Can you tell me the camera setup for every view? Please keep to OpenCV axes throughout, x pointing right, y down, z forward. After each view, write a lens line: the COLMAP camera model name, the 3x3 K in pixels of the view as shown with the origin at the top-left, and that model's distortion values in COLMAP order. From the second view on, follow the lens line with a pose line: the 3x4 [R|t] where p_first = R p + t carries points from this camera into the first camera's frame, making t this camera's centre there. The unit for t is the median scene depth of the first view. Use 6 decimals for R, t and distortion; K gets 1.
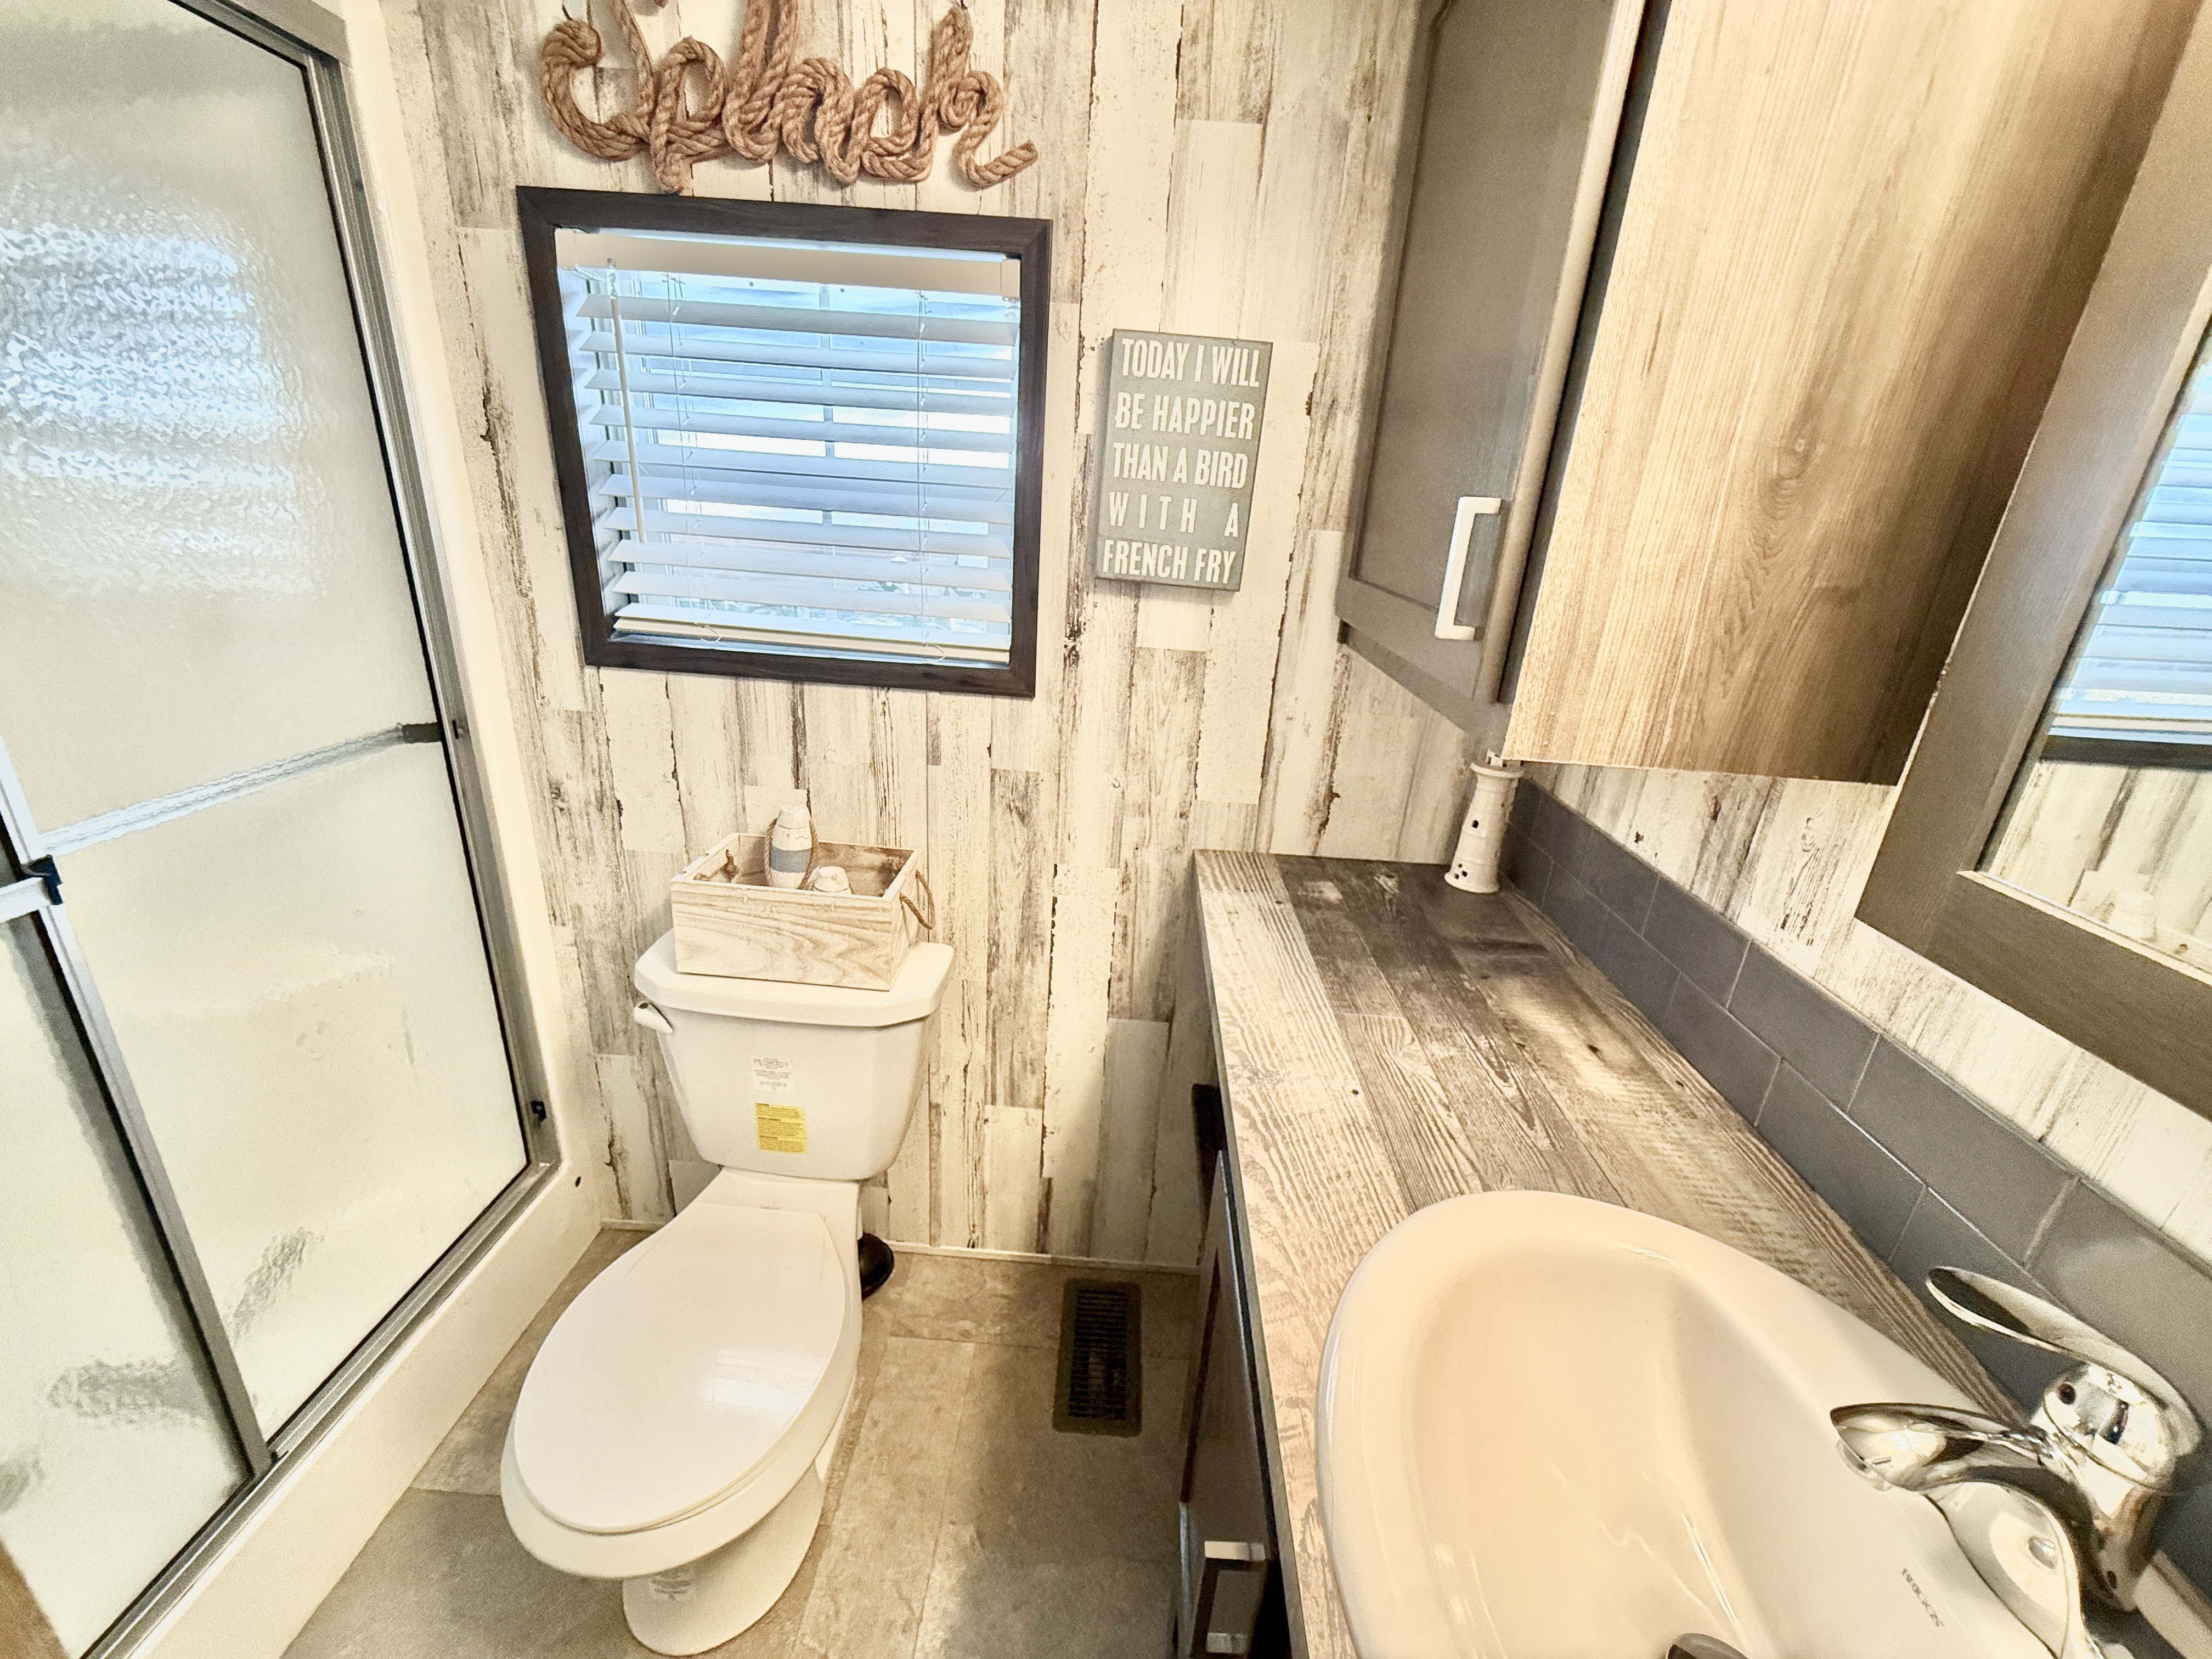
lens RADIAL K [[881.4, 0, 1103.3], [0, 881.4, 829.8], [0, 0, 1]] dist [0.000067, -0.000792]
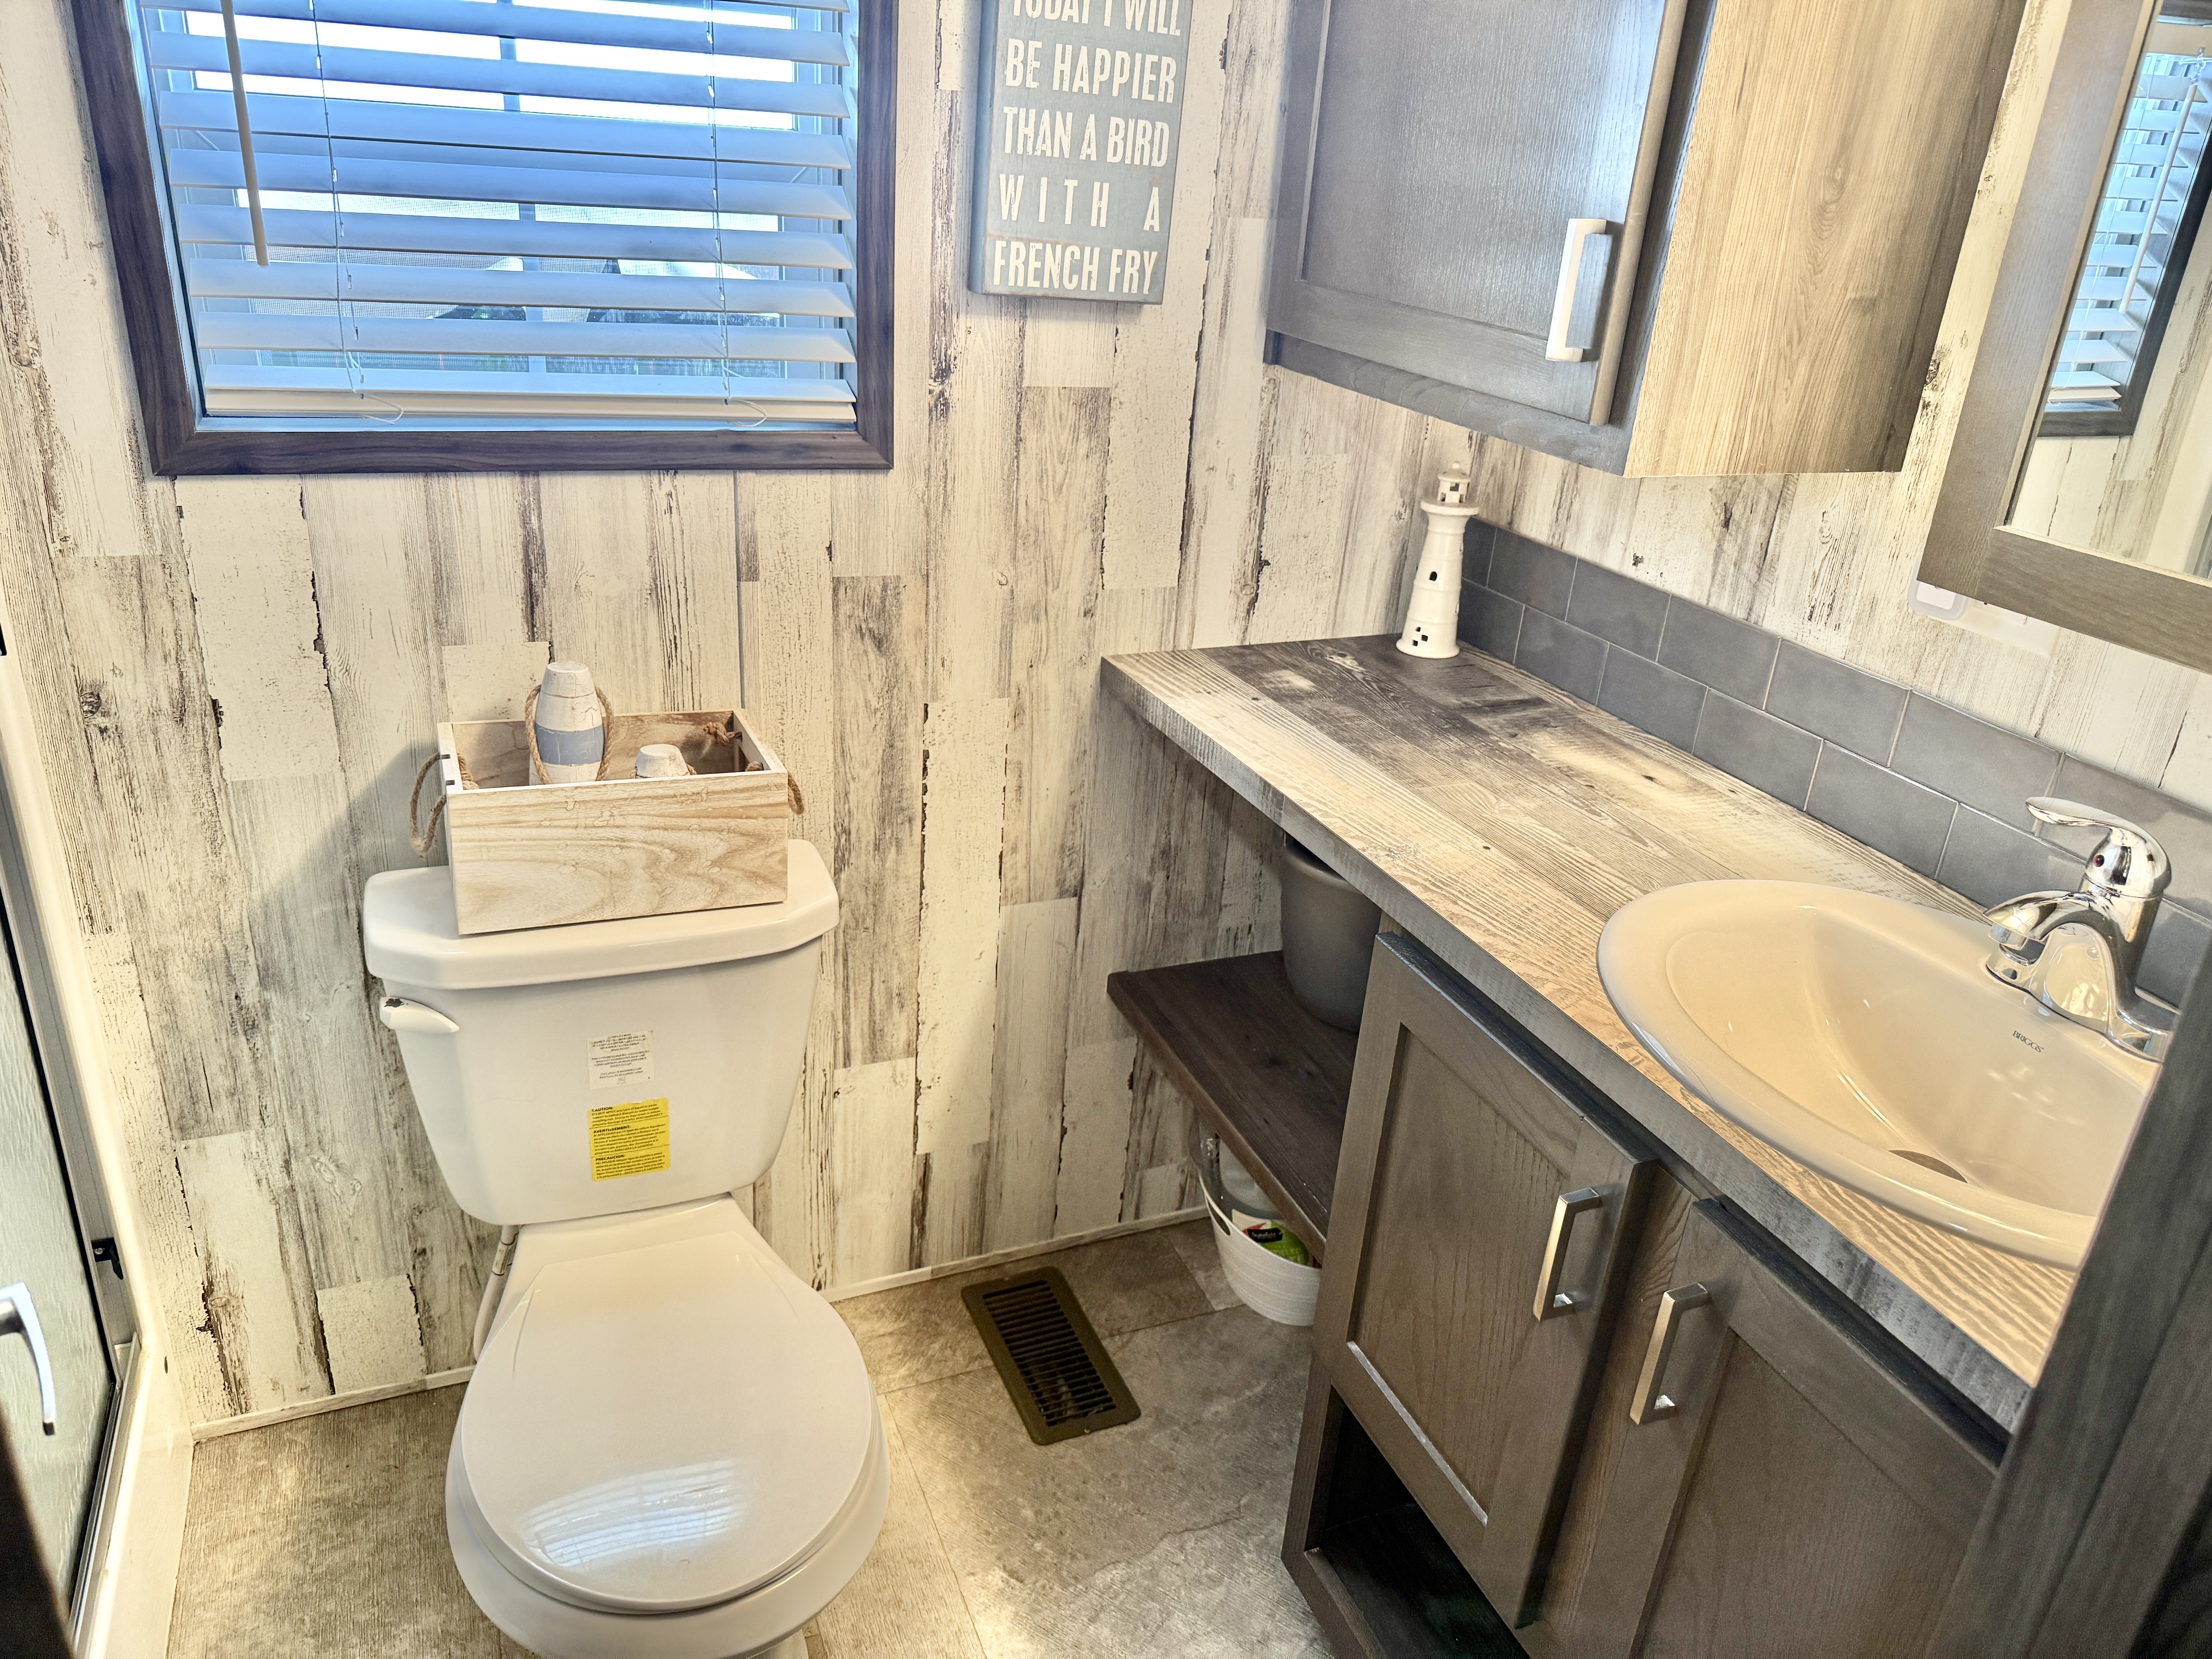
lens RADIAL K [[1553.7, 0, 1110.1], [0, 1553.7, 834.4], [0, 0, 1]] dist [0.113692, -0.202373]
pose [[0.906334, -0.174728, 0.384744, -0.467133], [0.137913, 0.982961, 0.121524, 0.011327], [-0.399422, -0.057080, 0.914988, -0.251393]]
